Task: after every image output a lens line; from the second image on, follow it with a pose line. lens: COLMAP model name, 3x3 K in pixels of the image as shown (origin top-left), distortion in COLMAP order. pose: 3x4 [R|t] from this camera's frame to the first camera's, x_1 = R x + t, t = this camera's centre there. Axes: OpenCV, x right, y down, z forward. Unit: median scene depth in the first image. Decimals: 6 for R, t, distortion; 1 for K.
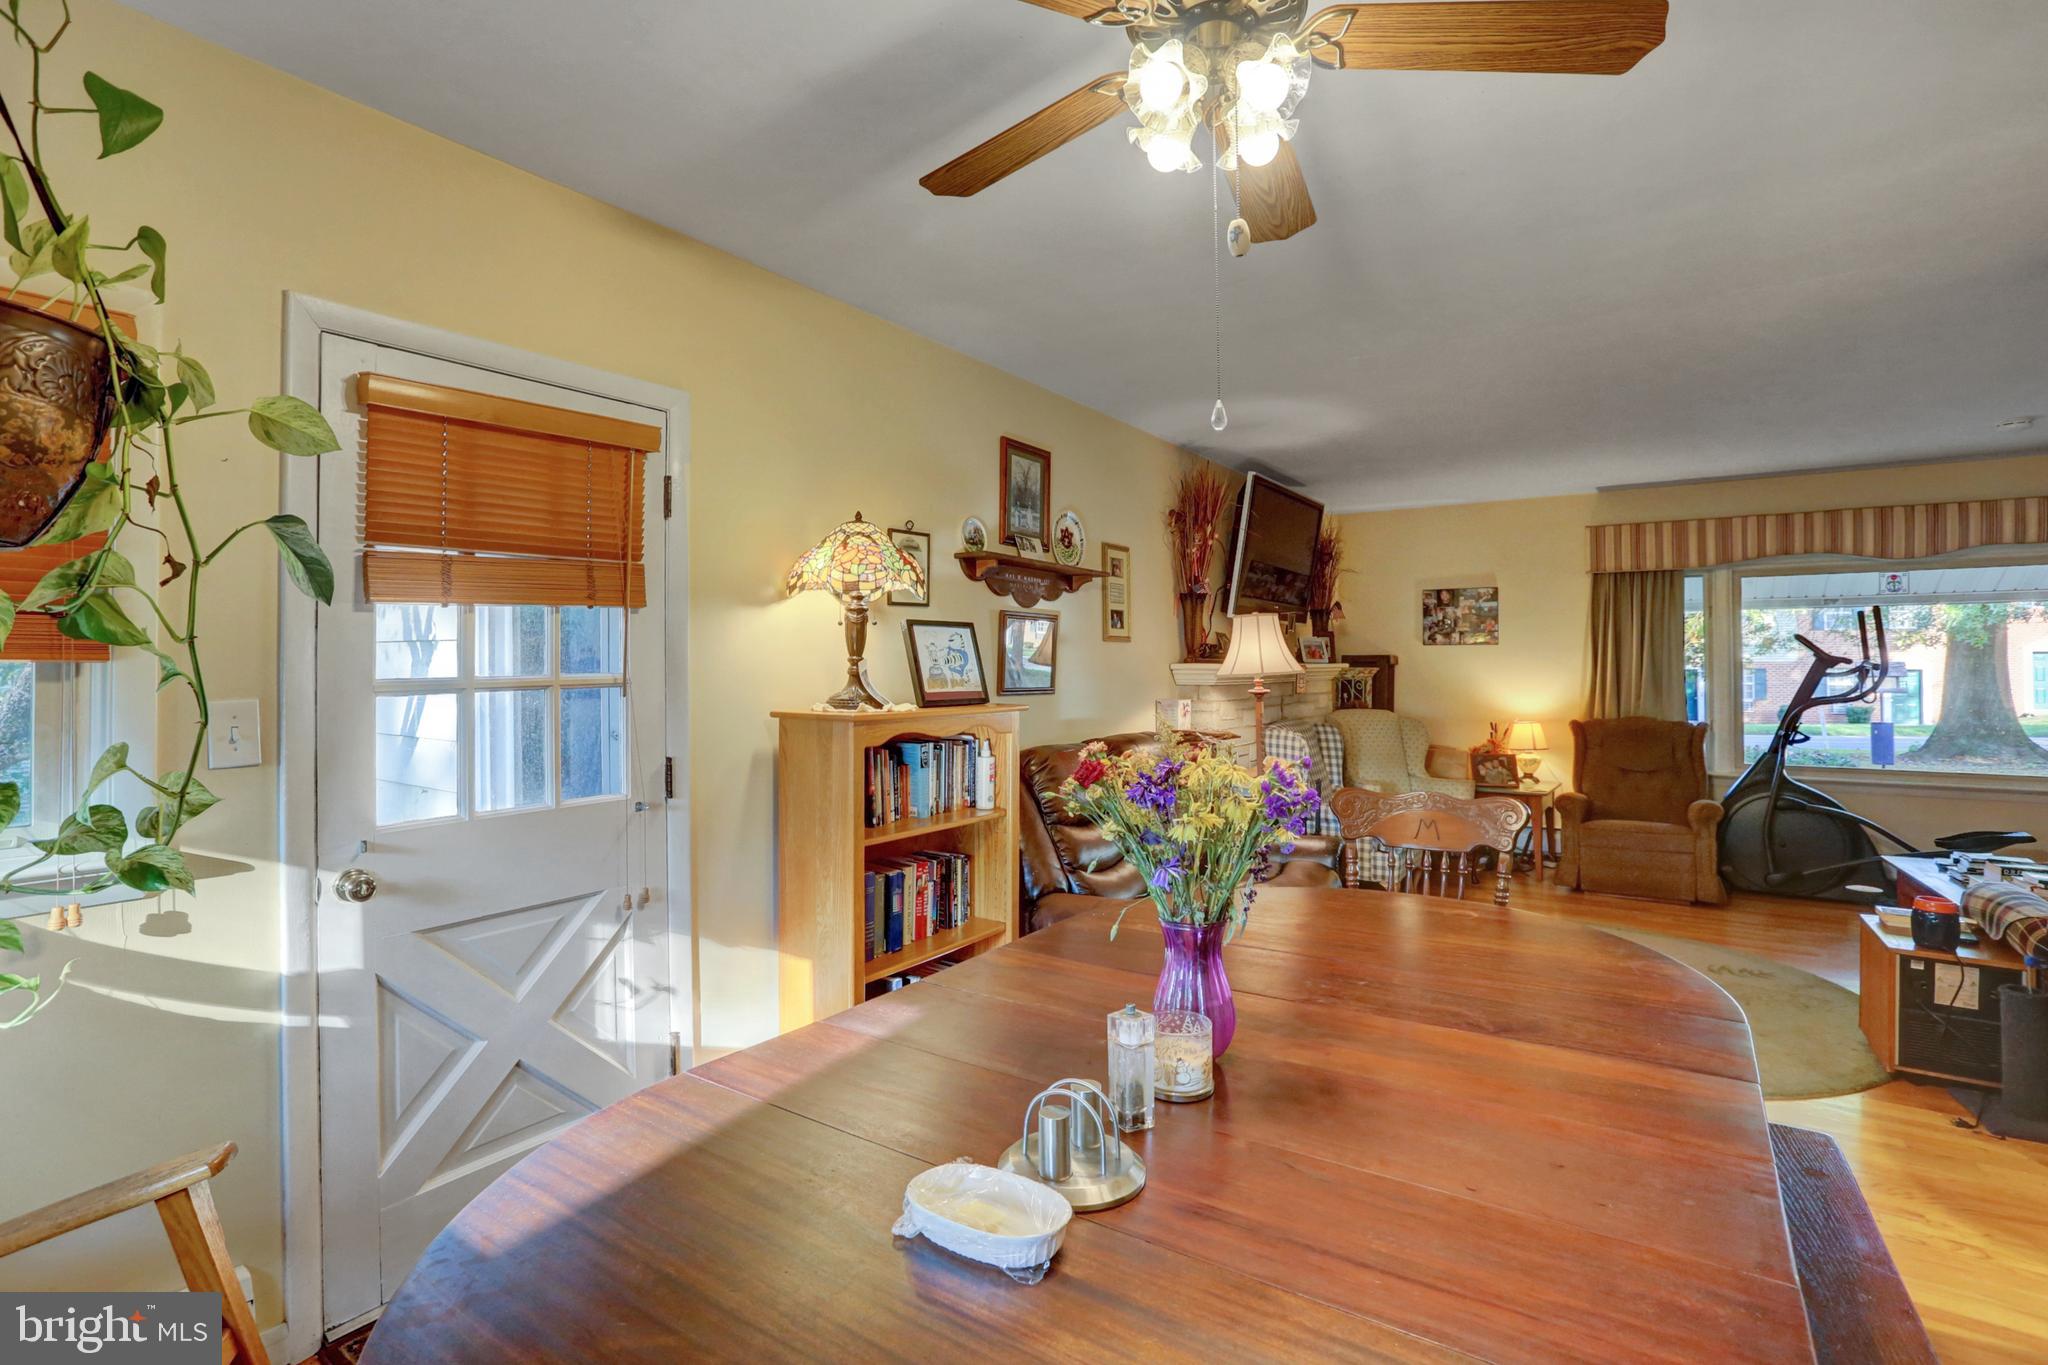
lens RADIAL K [[941.7, 0, 1016.4], [0, 941.7, 676.6], [0, 0, 1]] dist [-0.066065, 0.033062]
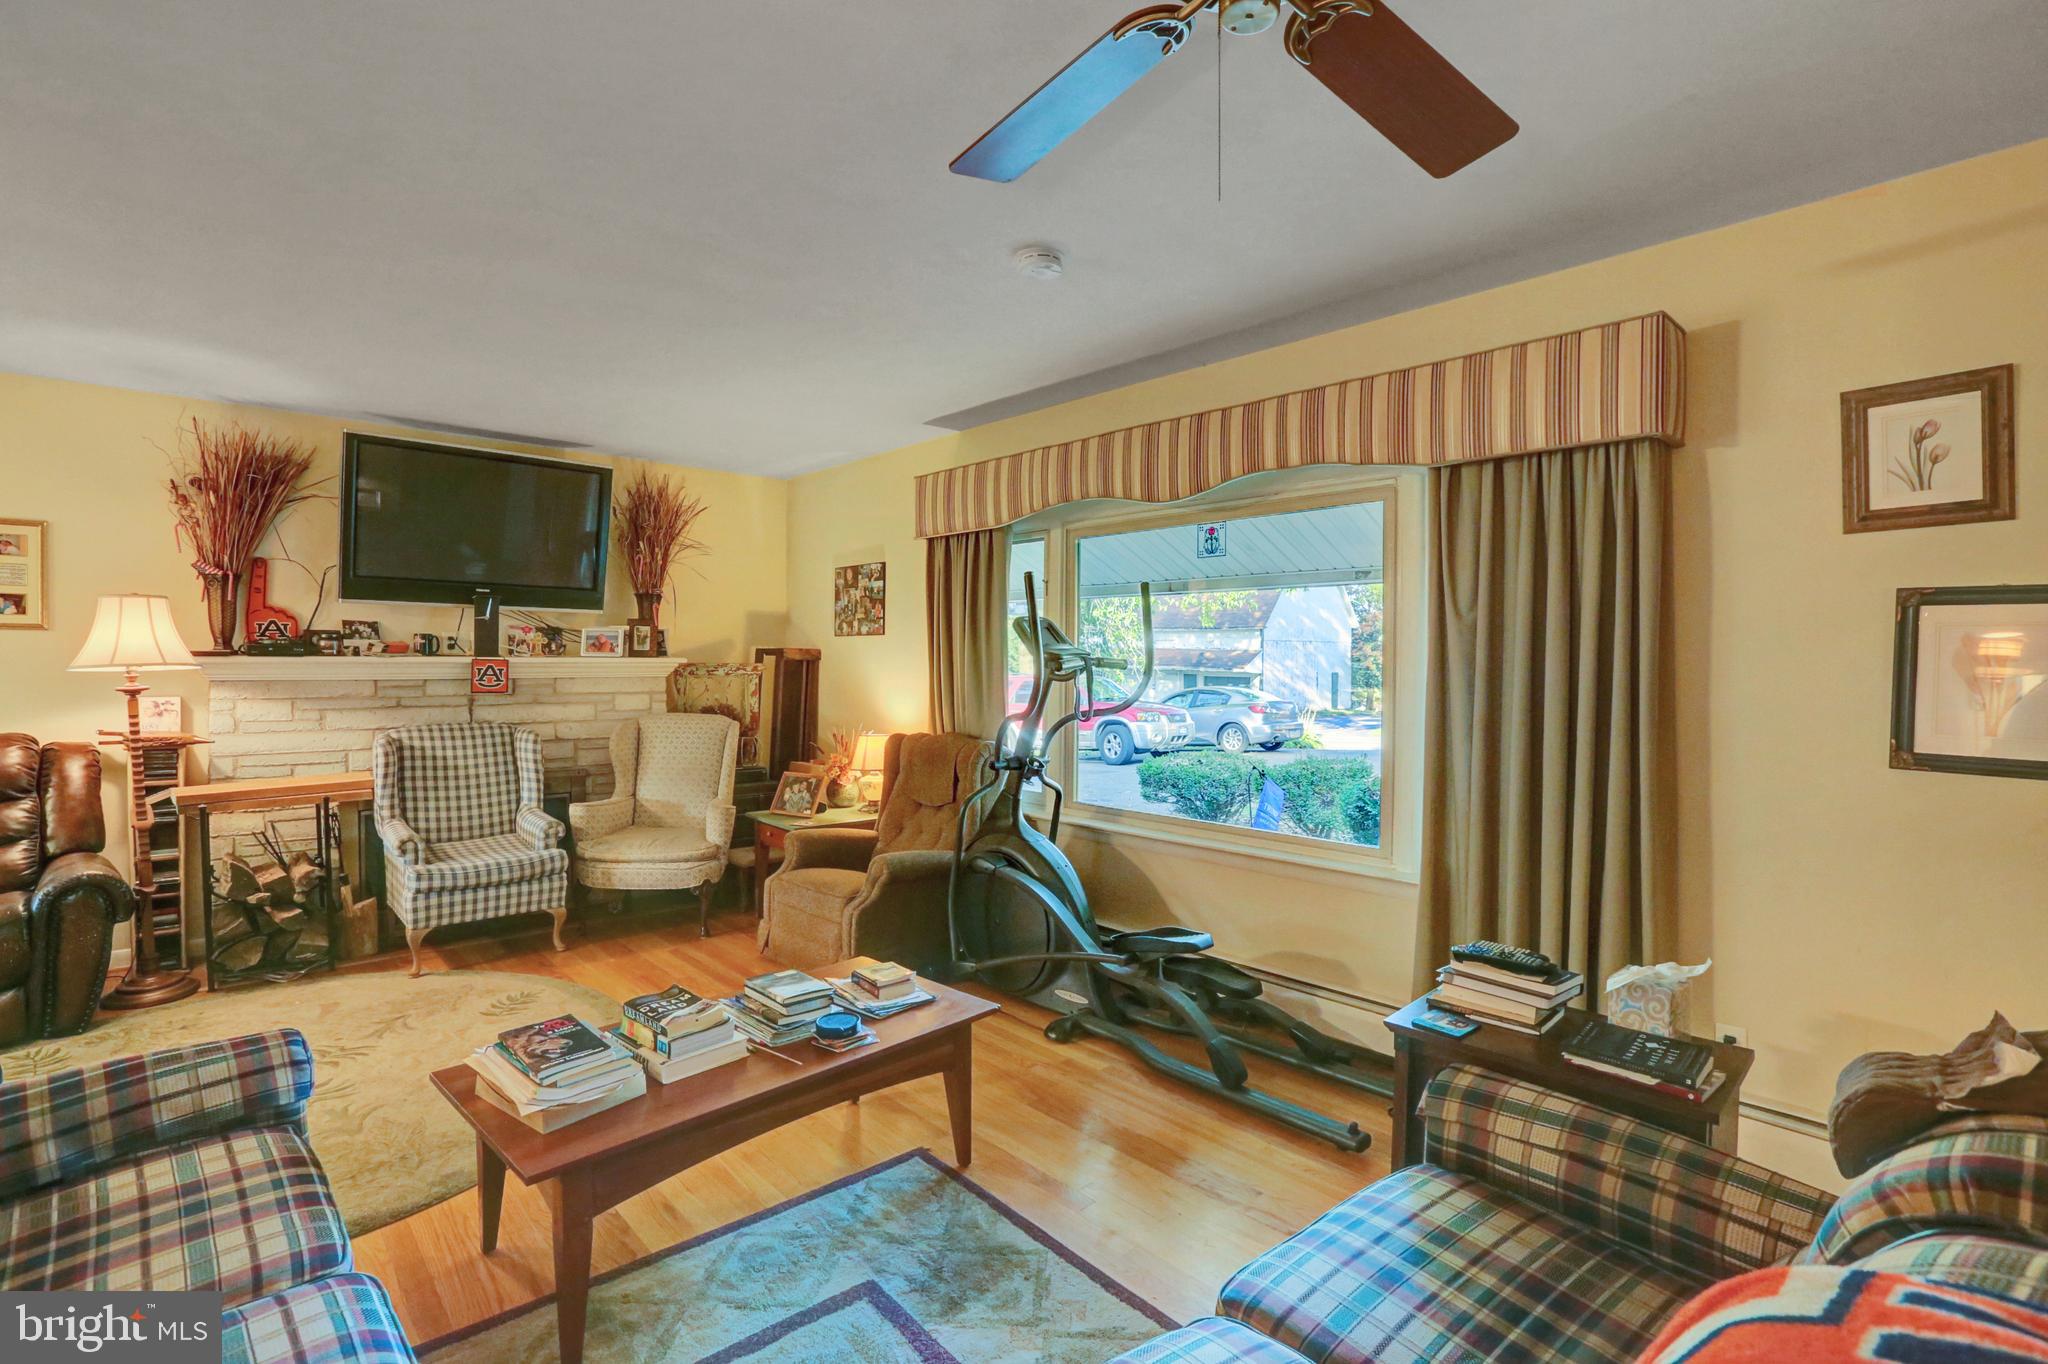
lens RADIAL K [[941.7, 0, 1016.4], [0, 941.7, 676.1], [0, 0, 1]] dist [-0.066065, 0.033062]
pose [[0.978872, 0.010195, -0.204221, 0.859089], [-0.009680, 0.999947, 0.003519, -0.004942], [0.204246, -0.001468, 0.978918, 0.274522]]
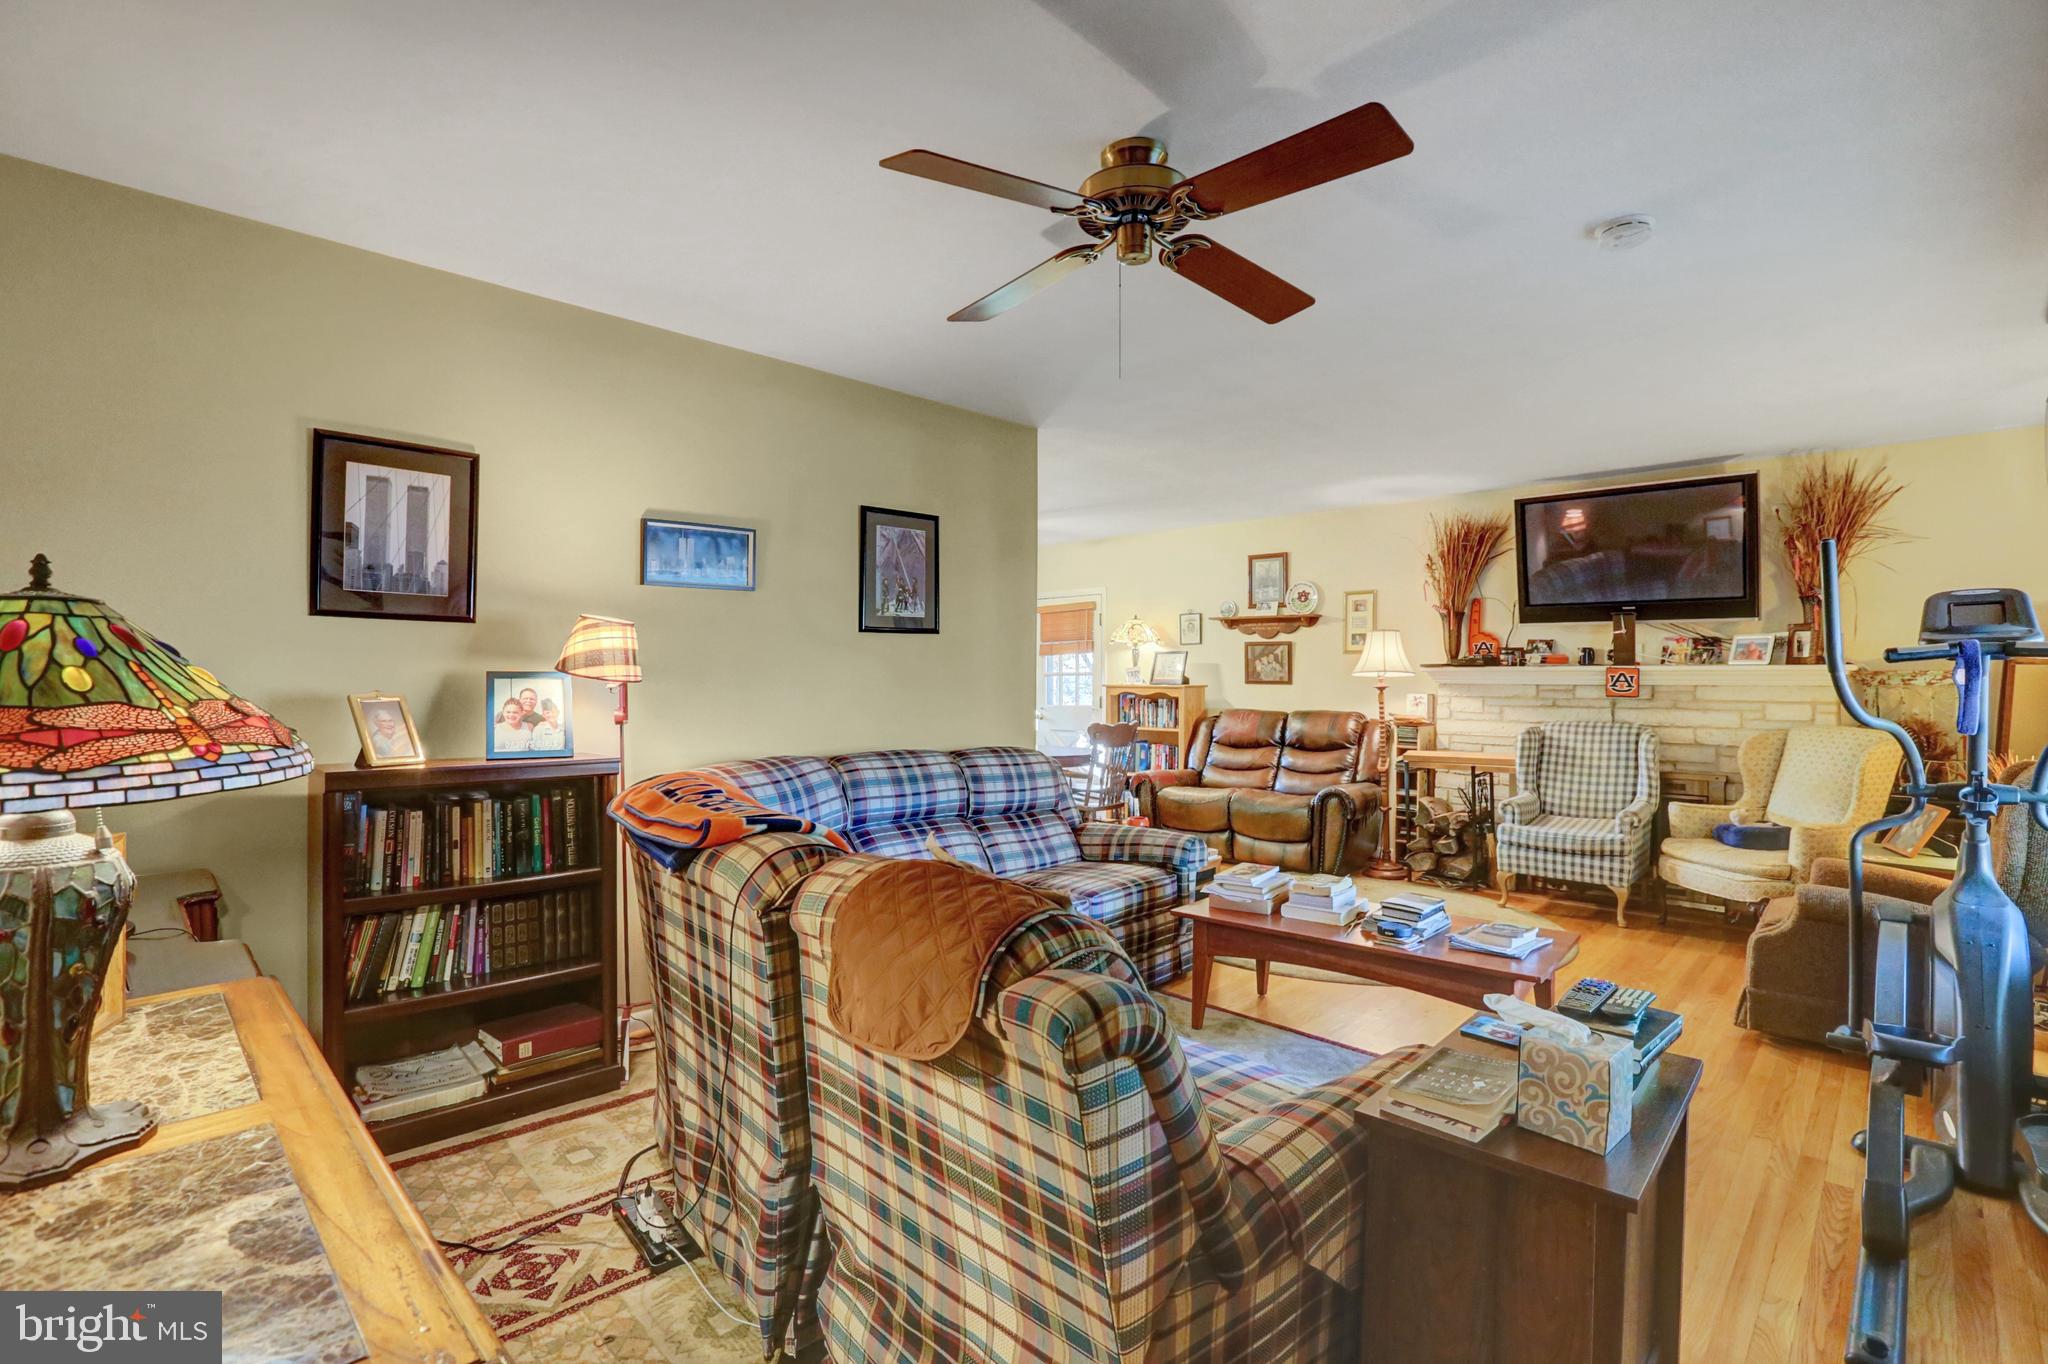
lens RADIAL K [[941.7, 0, 1016.4], [0, 941.7, 676.1], [0, 0, 1]] dist [-0.066065, 0.033062]
pose [[-0.158185, -0.002792, -0.987406, 1.222994], [-0.019575, 0.999808, 0.000308, 0.006622], [0.987215, 0.019377, -0.158209, 0.498908]]
